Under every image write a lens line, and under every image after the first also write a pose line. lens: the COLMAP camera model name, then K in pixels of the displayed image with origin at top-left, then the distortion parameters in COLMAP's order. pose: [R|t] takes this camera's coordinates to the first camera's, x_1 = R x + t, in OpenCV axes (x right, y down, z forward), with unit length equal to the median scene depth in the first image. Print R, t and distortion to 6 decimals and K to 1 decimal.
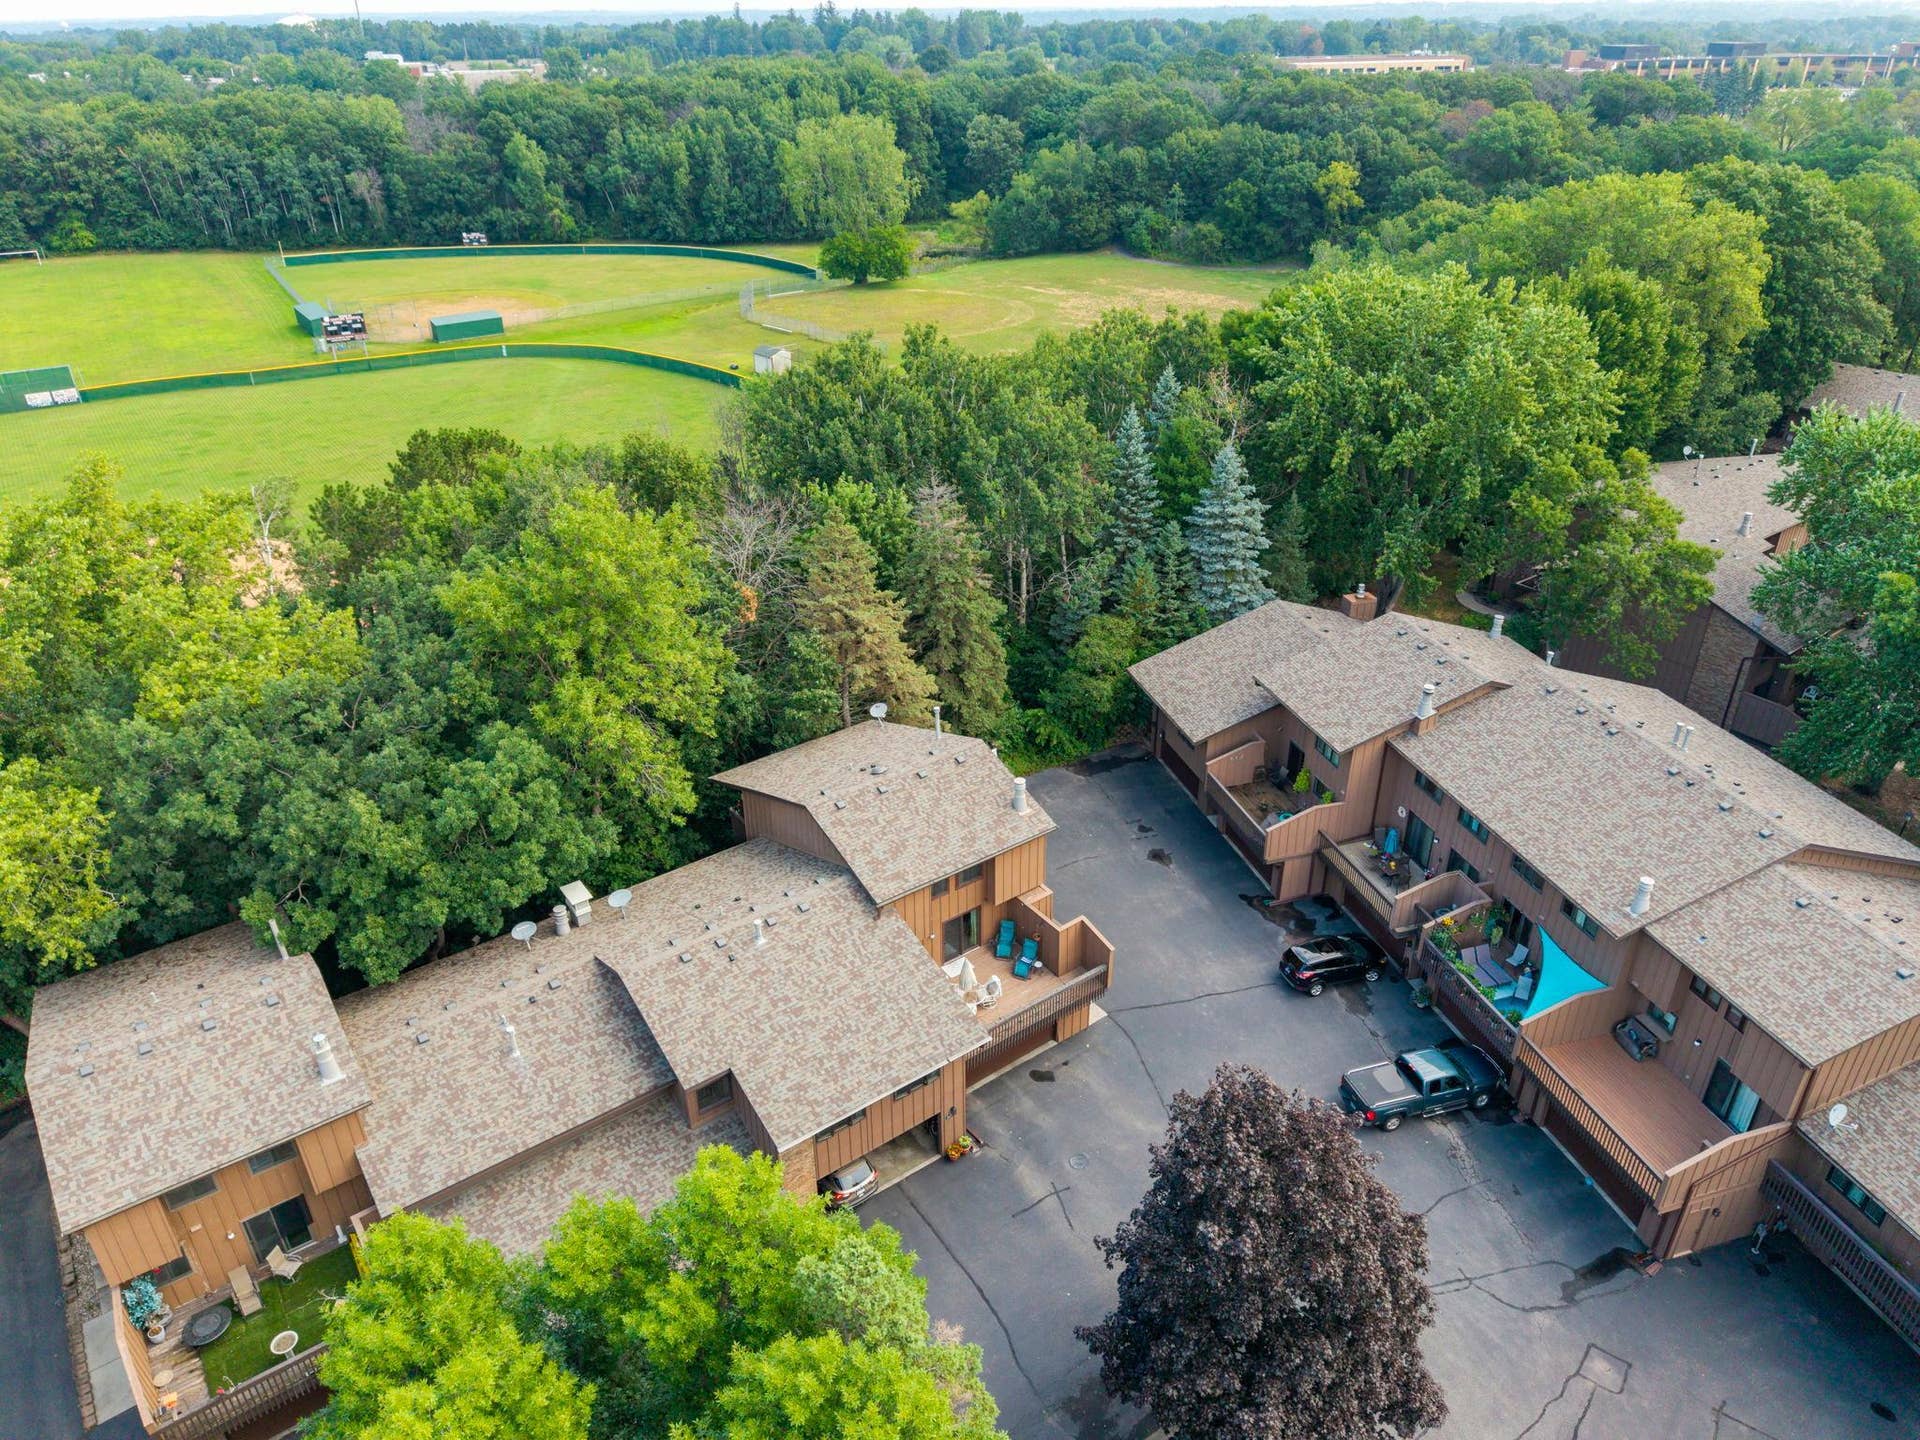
lens RADIAL K [[1261.6, 0, 956.3], [0, 1261.6, 714.4], [0, 0, 1]] dist [0.037186, -0.039382]
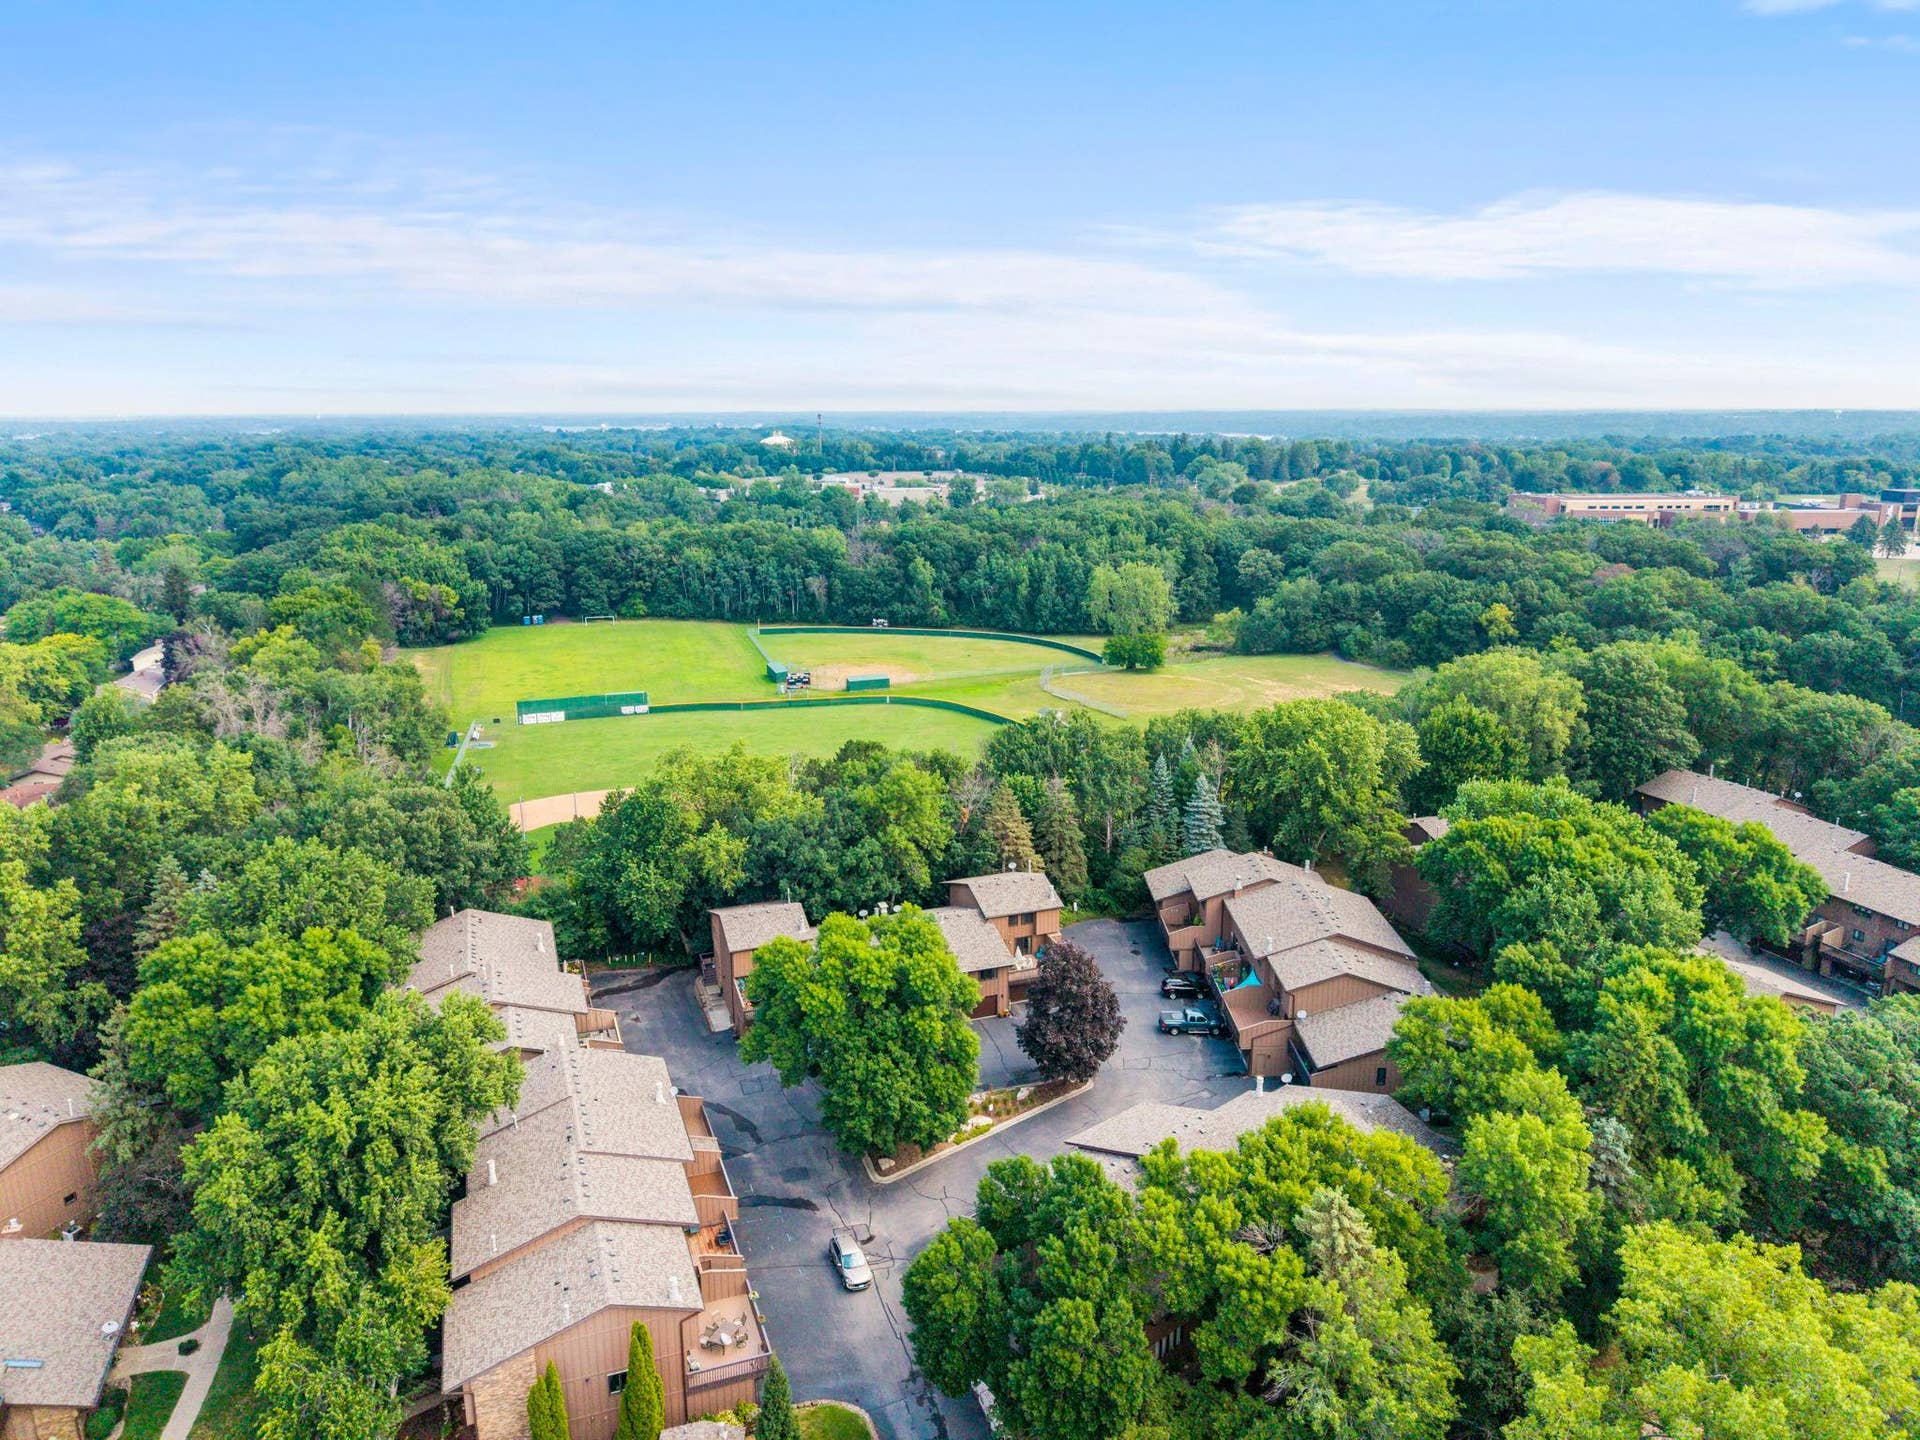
lens RADIAL K [[1261.6, 0, 967.7], [0, 1261.6, 709.2], [0, 0, 1]] dist [0.037186, -0.039382]
pose [[0.962803, 0.068356, -0.261414, 0.128096], [-0.136567, 0.957910, -0.252505, 0.091137], [0.233150, 0.278813, 0.931614, -0.368910]]
